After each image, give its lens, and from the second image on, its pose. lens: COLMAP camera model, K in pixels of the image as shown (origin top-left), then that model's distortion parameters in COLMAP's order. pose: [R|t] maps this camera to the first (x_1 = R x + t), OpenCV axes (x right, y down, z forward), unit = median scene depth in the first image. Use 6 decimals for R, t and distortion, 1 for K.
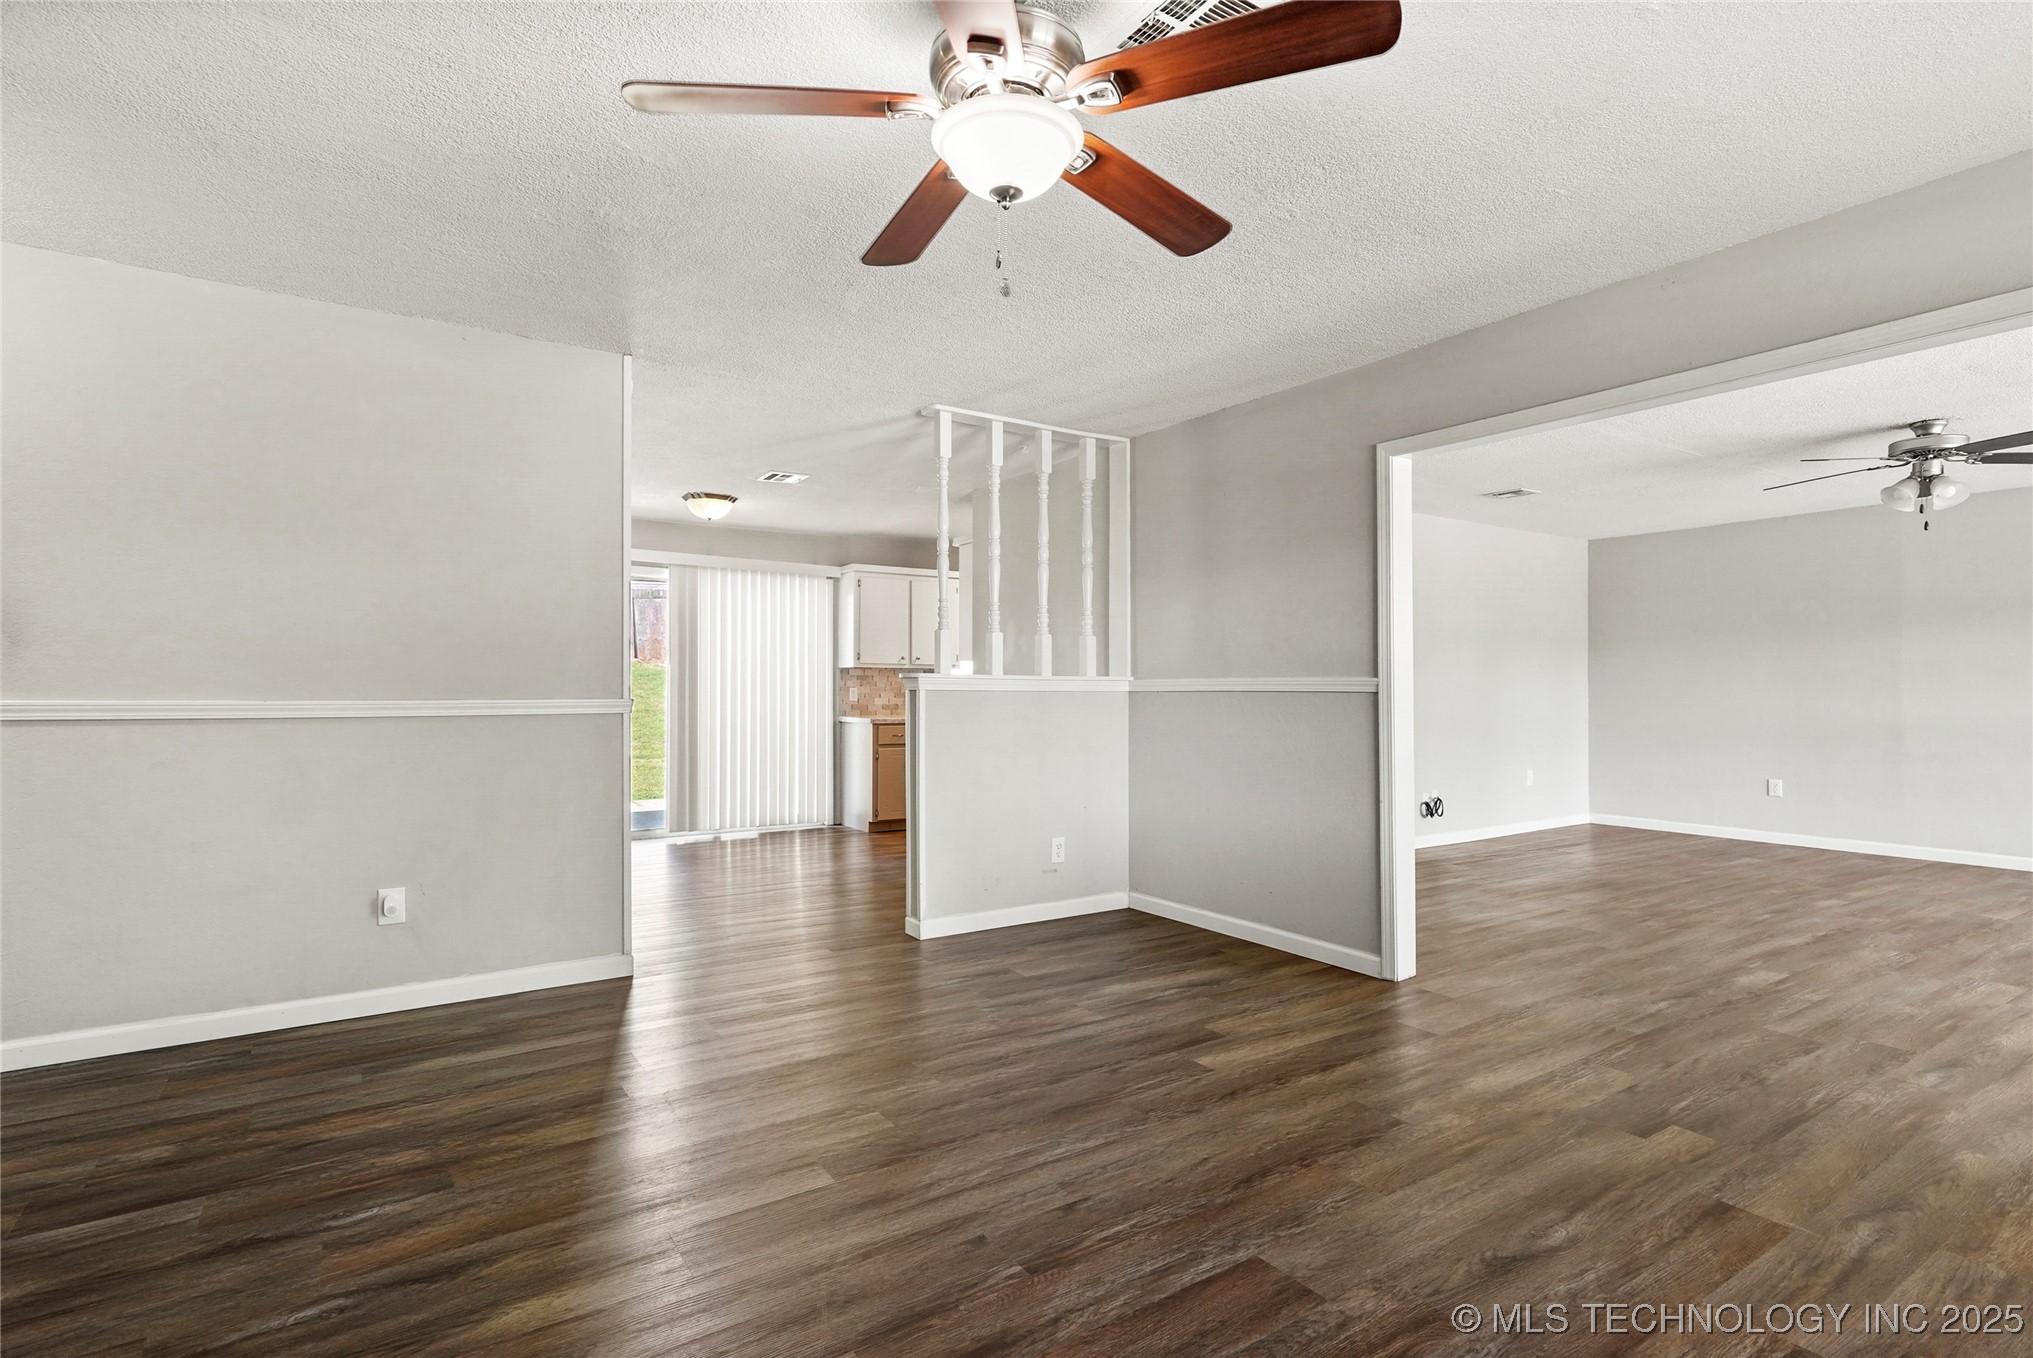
lens RADIAL K [[971.9, 0, 1008.5], [0, 971.9, 696.0], [0, 0, 1]] dist [-0.003019, 0.006111]
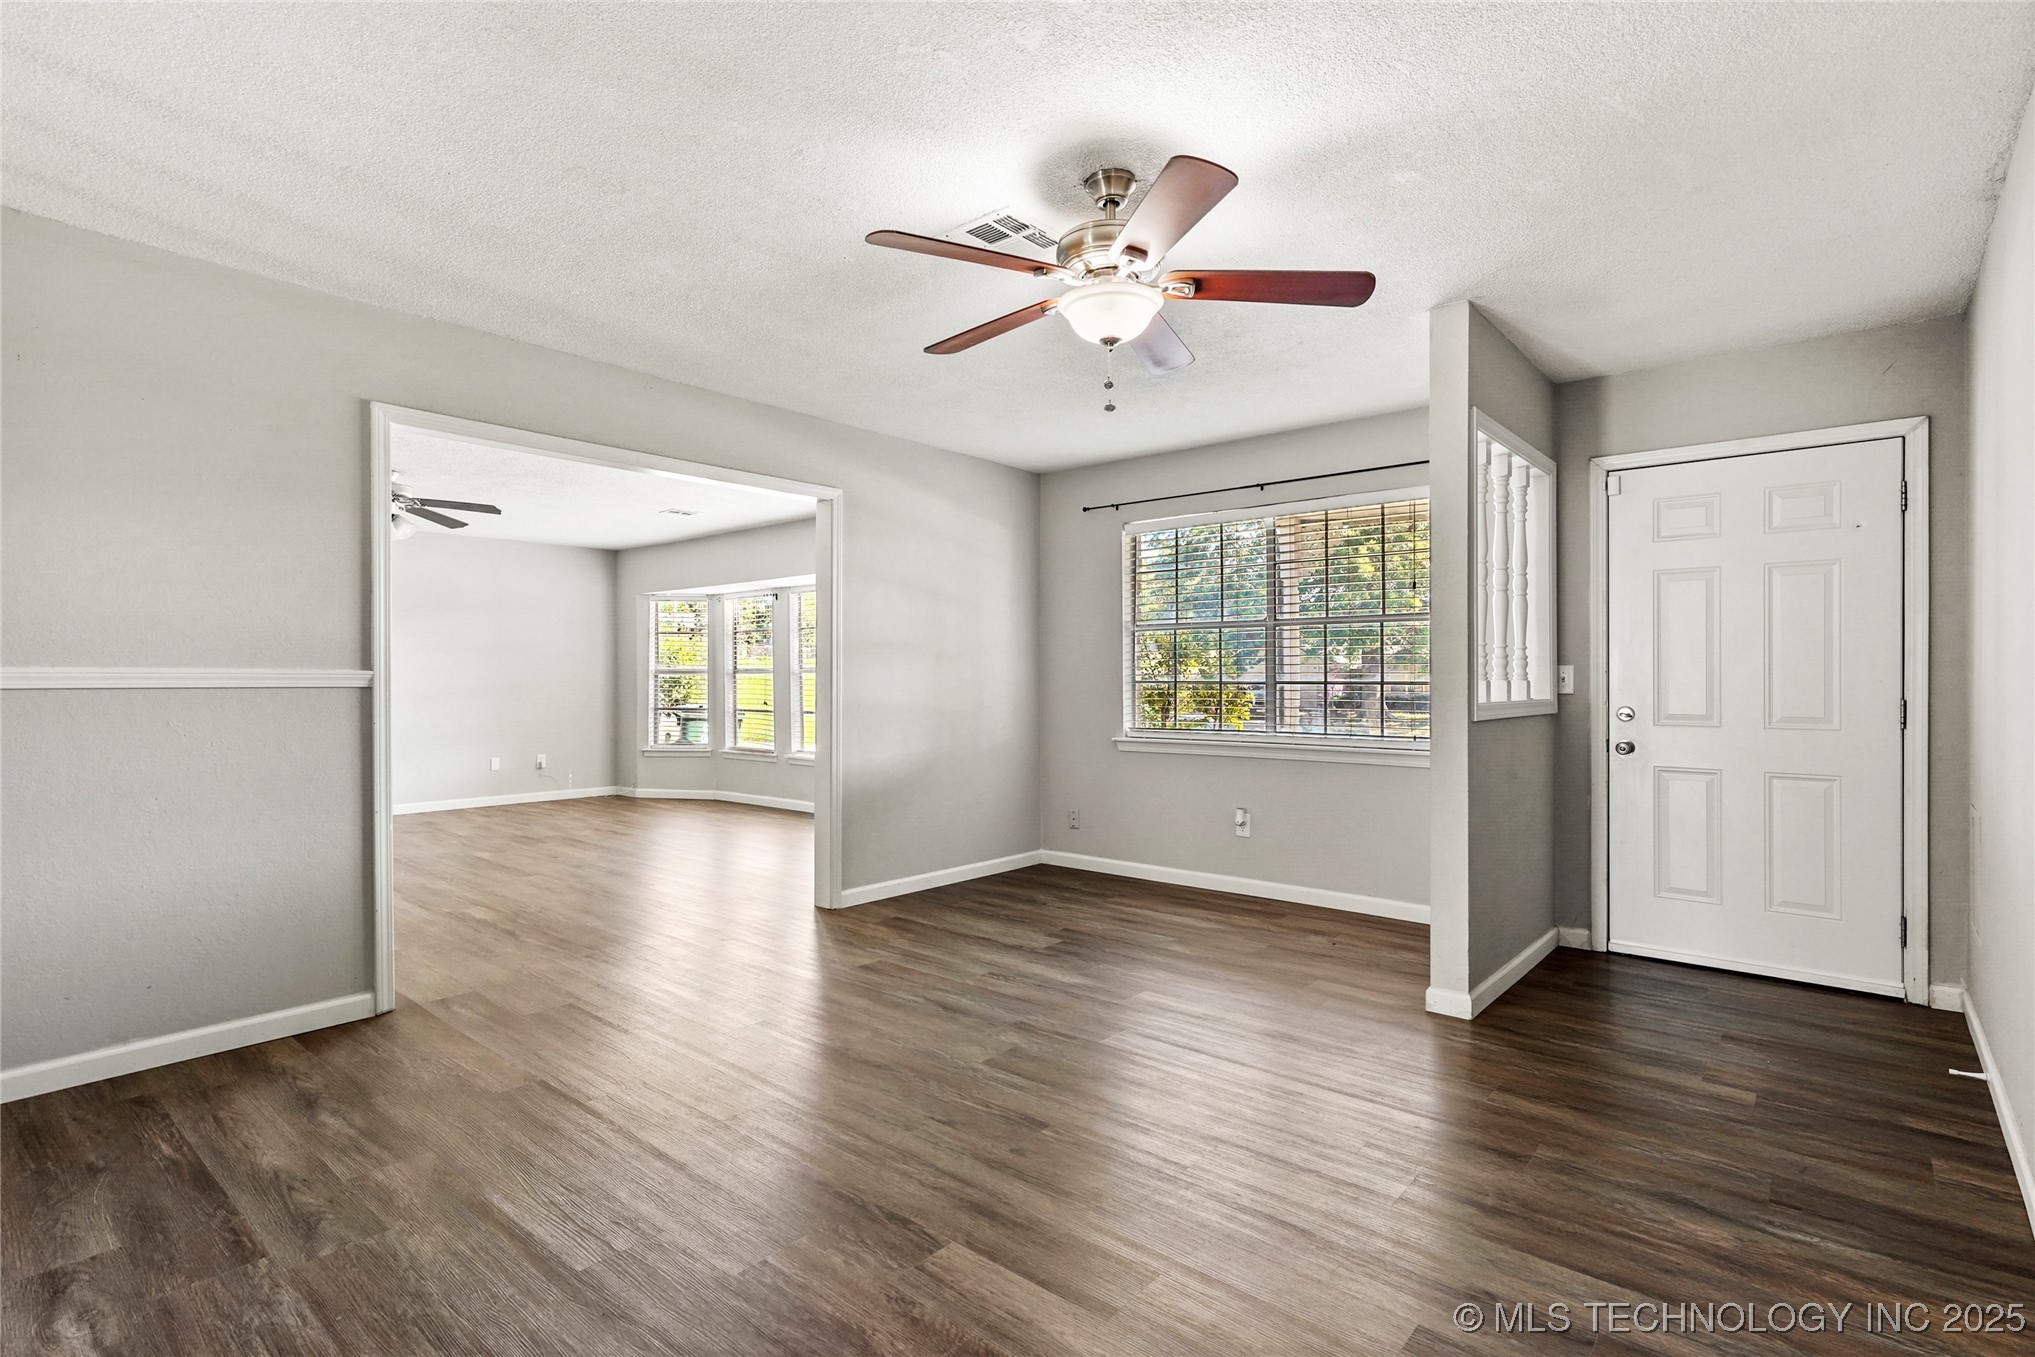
lens RADIAL K [[972.8, 0, 998.9], [0, 972.8, 668.7], [0, 0, 1]] dist [-0.003019, 0.006111]
pose [[-0.264588, 0.008244, 0.964326, -0.883833], [0.006091, 0.999958, -0.006878, -0.015841], [-0.964342, 0.004054, -0.264627, 1.001934]]
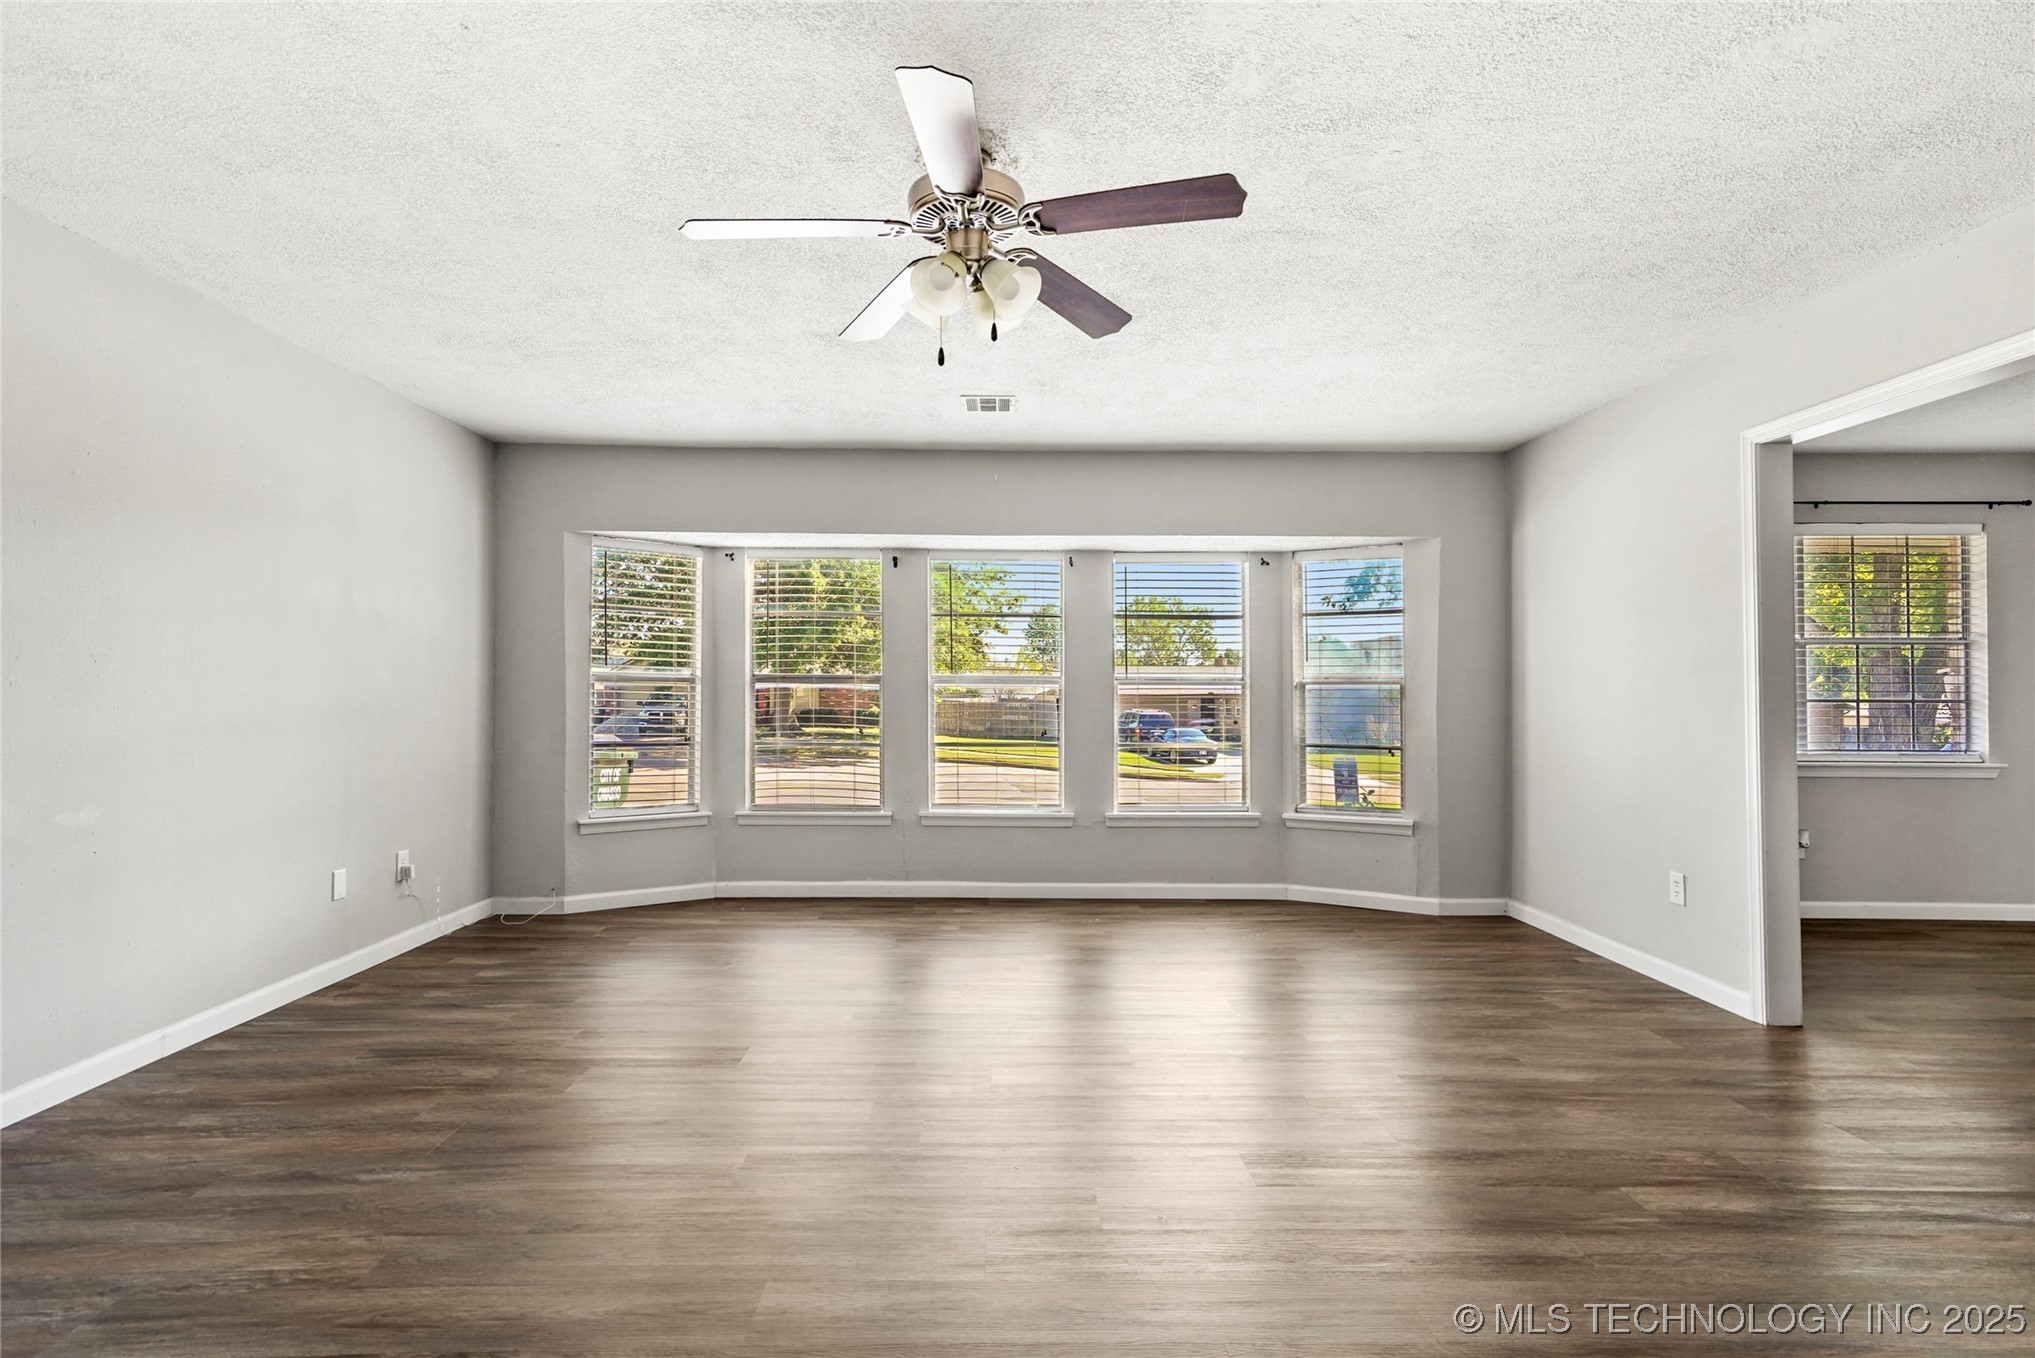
lens RADIAL K [[972.8, 0, 1024.9], [0, 972.8, 683.6], [0, 0, 1]] dist [-0.003019, 0.006111]
pose [[-0.847655, -0.003801, 0.530533, 1.161649], [-0.004925, 0.999988, -0.000705, -0.023410], [-0.530524, -0.003211, -0.847664, 2.456295]]
